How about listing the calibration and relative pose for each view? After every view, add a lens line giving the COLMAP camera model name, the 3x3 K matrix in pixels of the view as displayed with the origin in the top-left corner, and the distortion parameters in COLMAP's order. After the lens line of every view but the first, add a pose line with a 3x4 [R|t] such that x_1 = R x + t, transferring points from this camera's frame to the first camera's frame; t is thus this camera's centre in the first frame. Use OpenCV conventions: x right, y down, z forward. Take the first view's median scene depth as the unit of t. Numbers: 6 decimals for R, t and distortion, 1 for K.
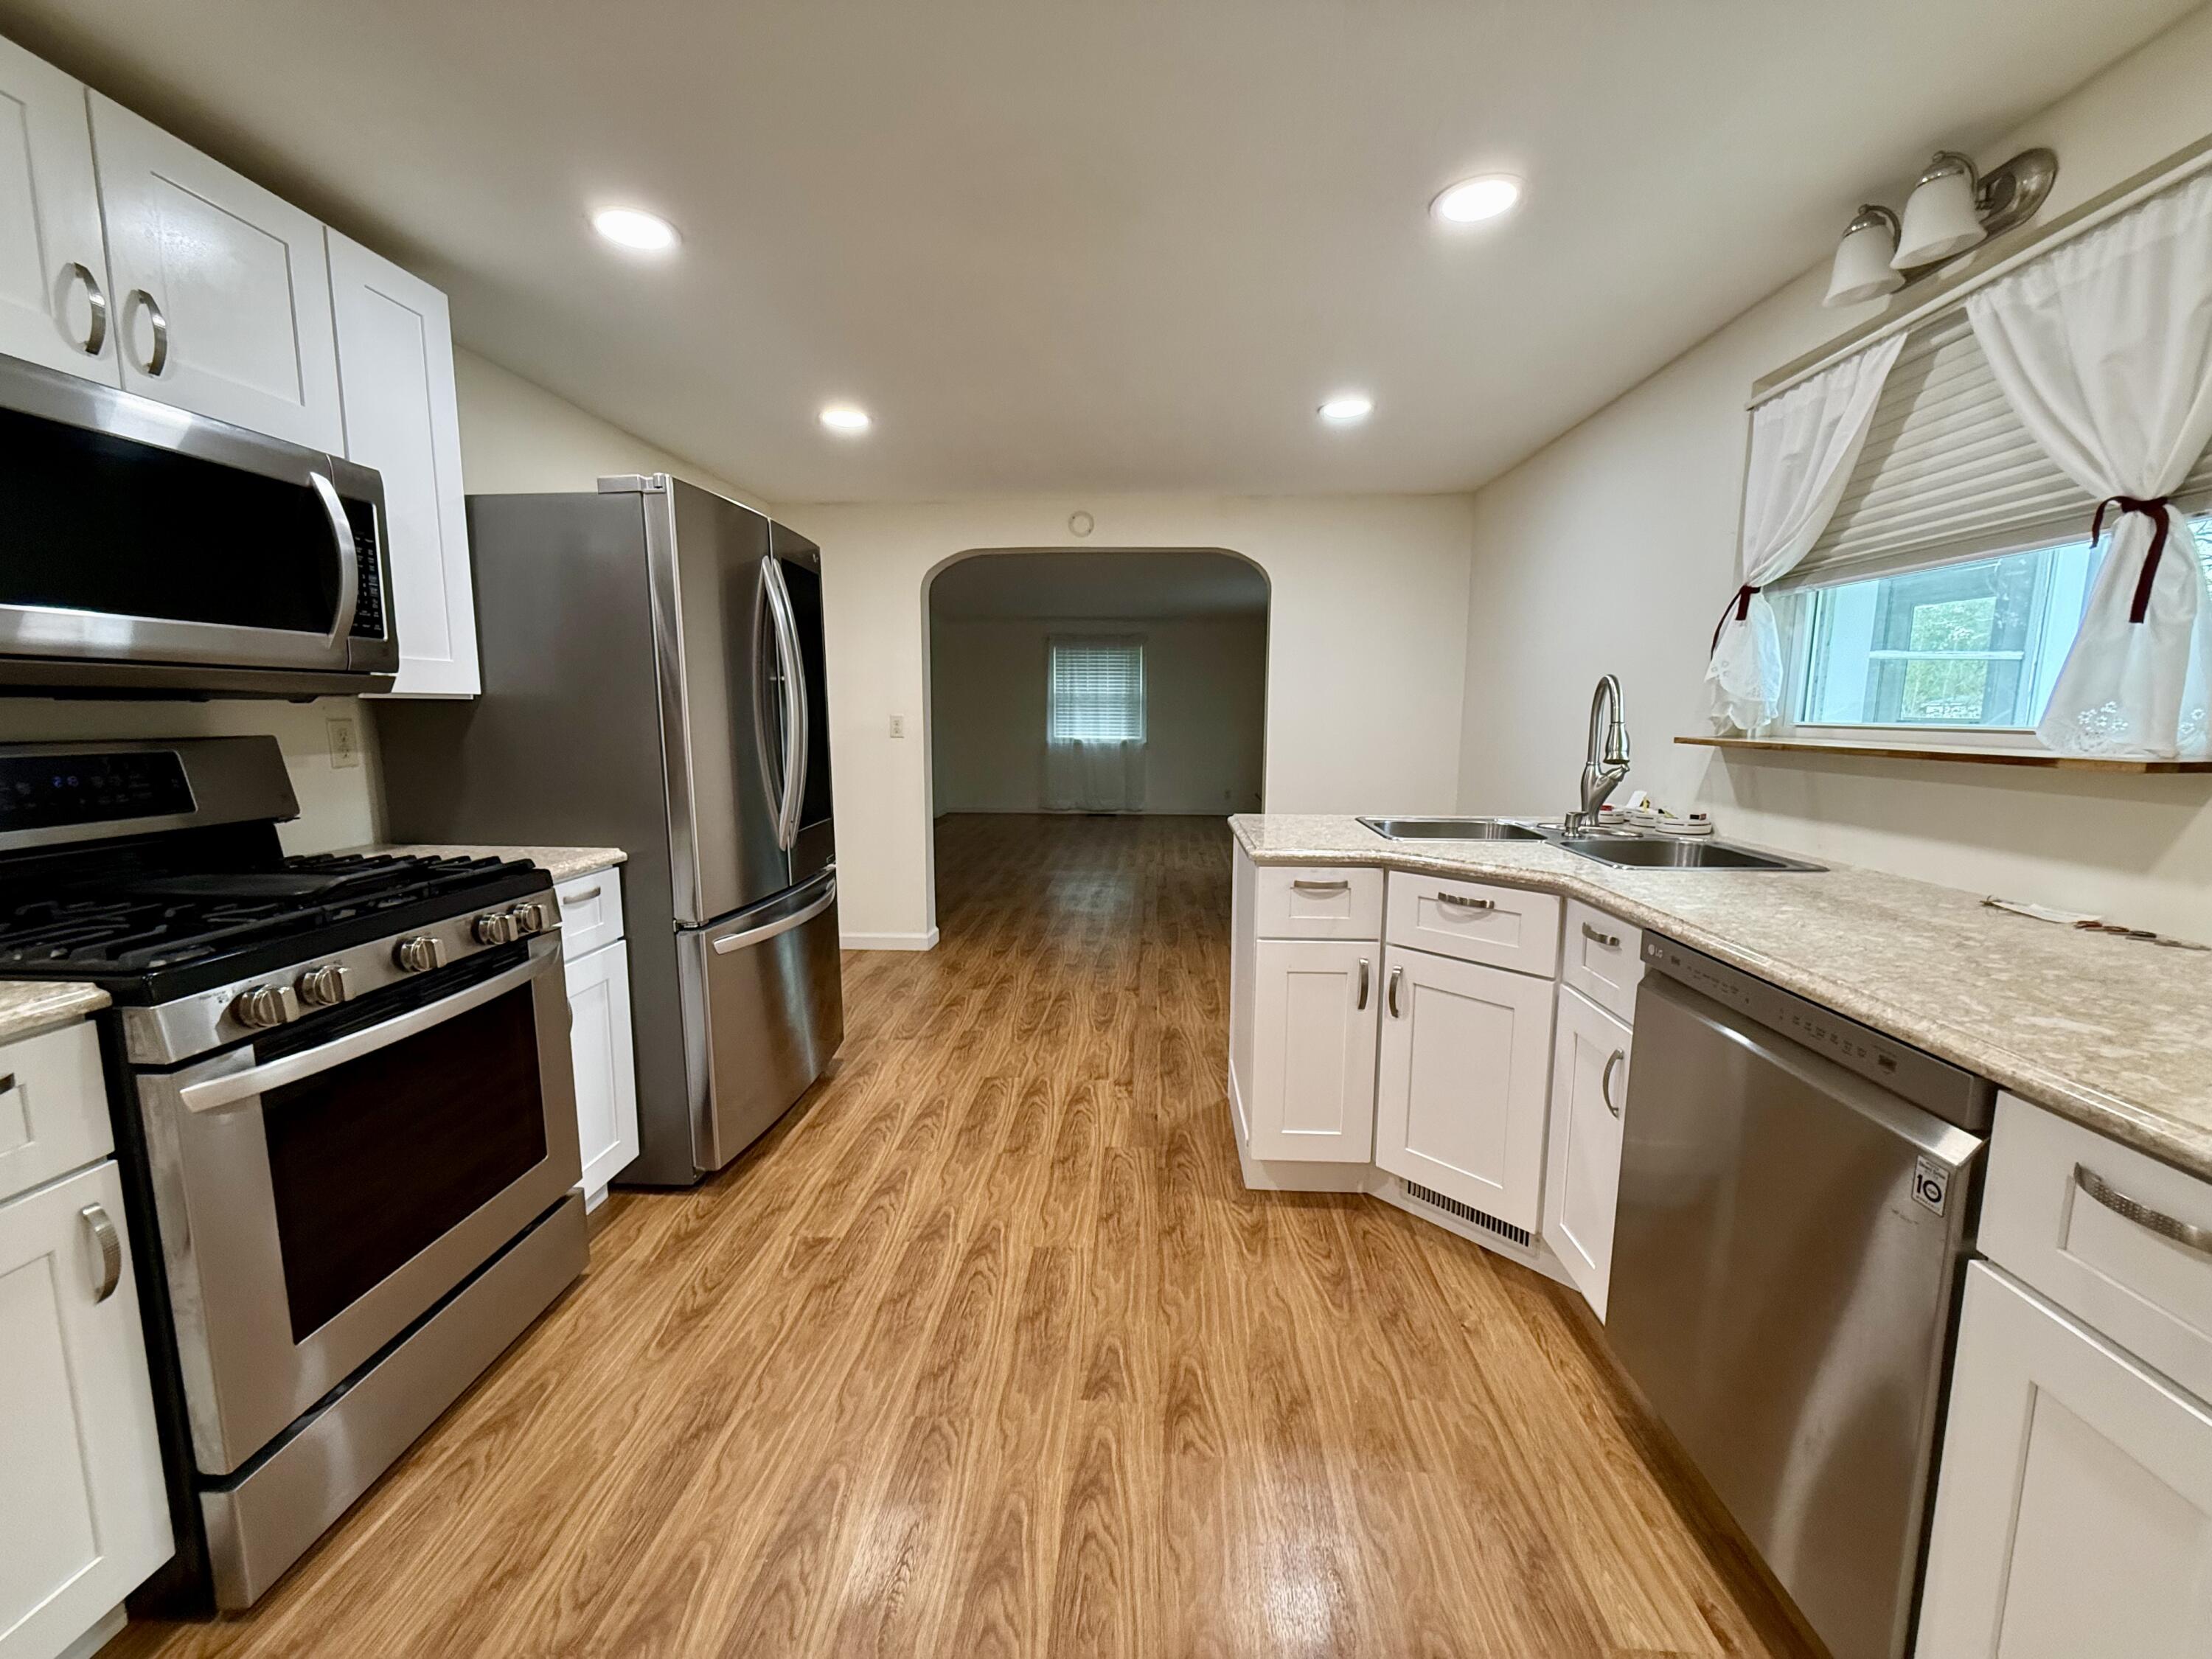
lens RADIAL K [[881.3, 0, 1110.8], [0, 881.3, 828.6], [0, 0, 1]] dist [0.000062, -0.000091]
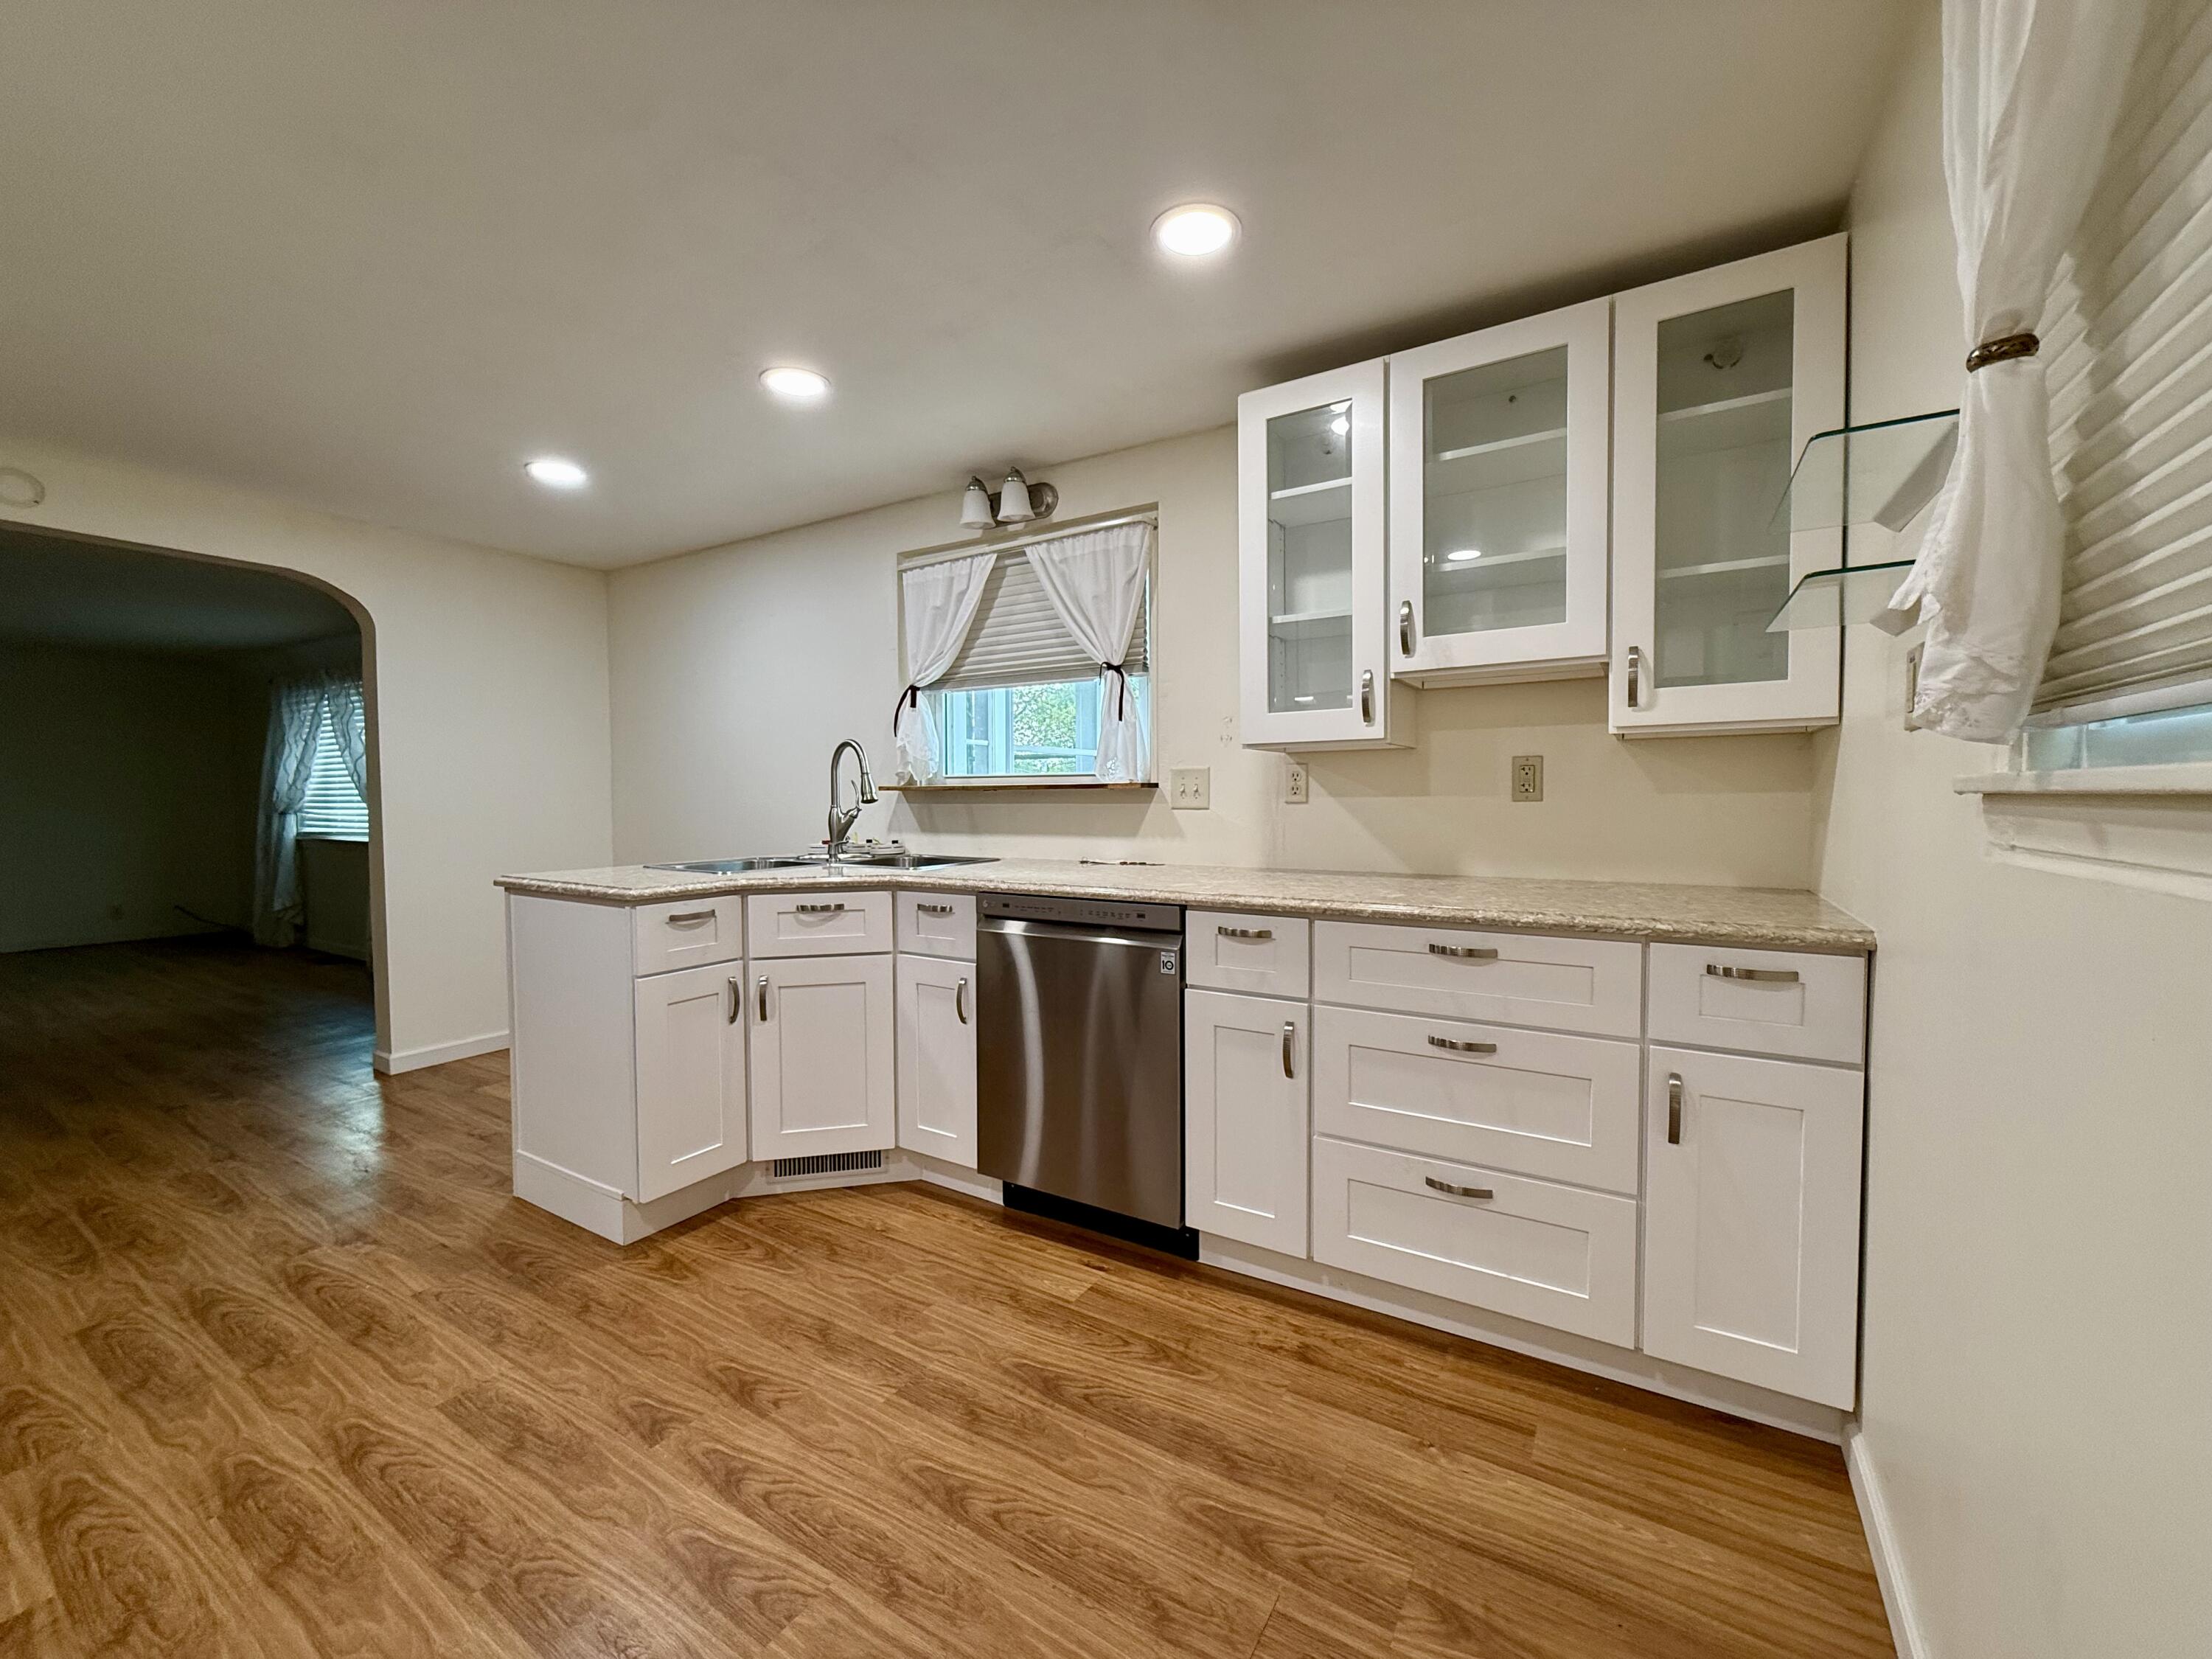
lens RADIAL K [[881.3, 0, 1110.8], [0, 881.3, 828.6], [0, 0, 1]] dist [0.000062, -0.000091]
pose [[0.476118, -0.040602, 0.878444, -0.523598], [0.125433, 0.991855, -0.022141, 0.050527], [-0.870390, 0.120728, 0.477333, 0.015838]]
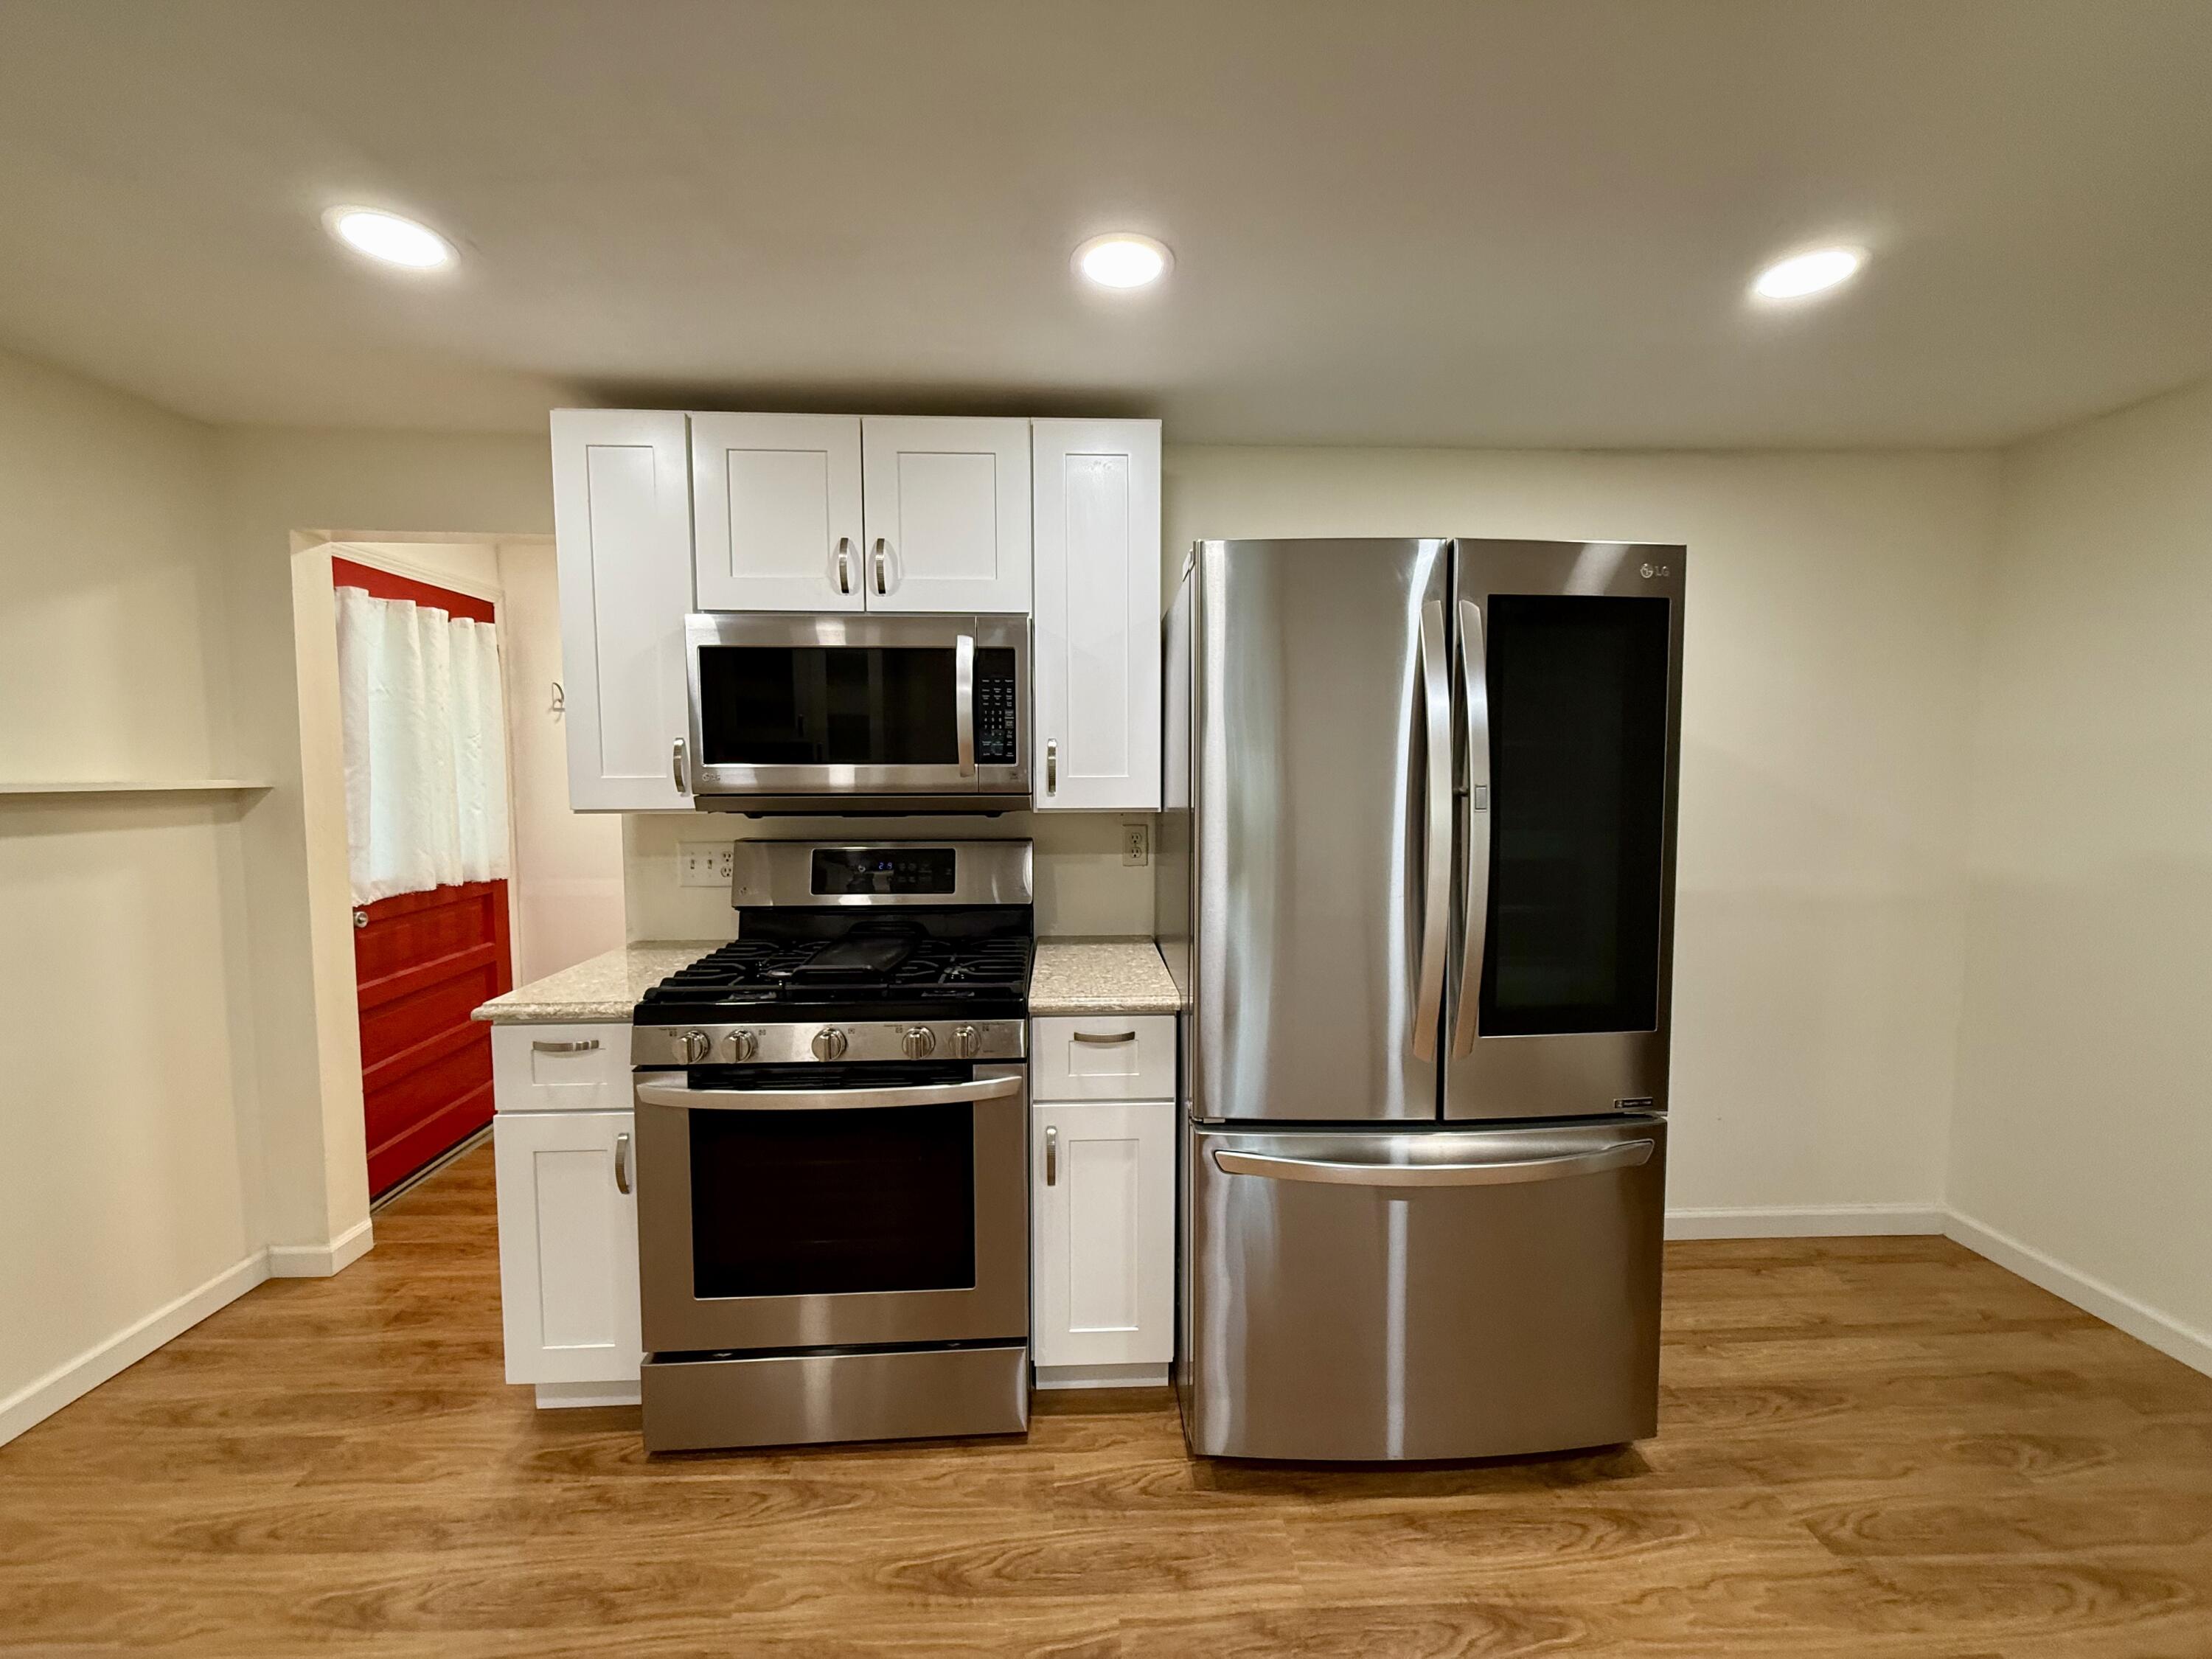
lens RADIAL K [[881.3, 0, 1110.8], [0, 881.3, 828.6], [0, 0, 1]] dist [0.000062, -0.000091]
pose [[0.095801, 0.061959, -0.993470, 0.295335], [-0.129955, 0.990297, 0.049229, -0.188313], [0.986881, 0.124390, 0.102923, 0.936201]]
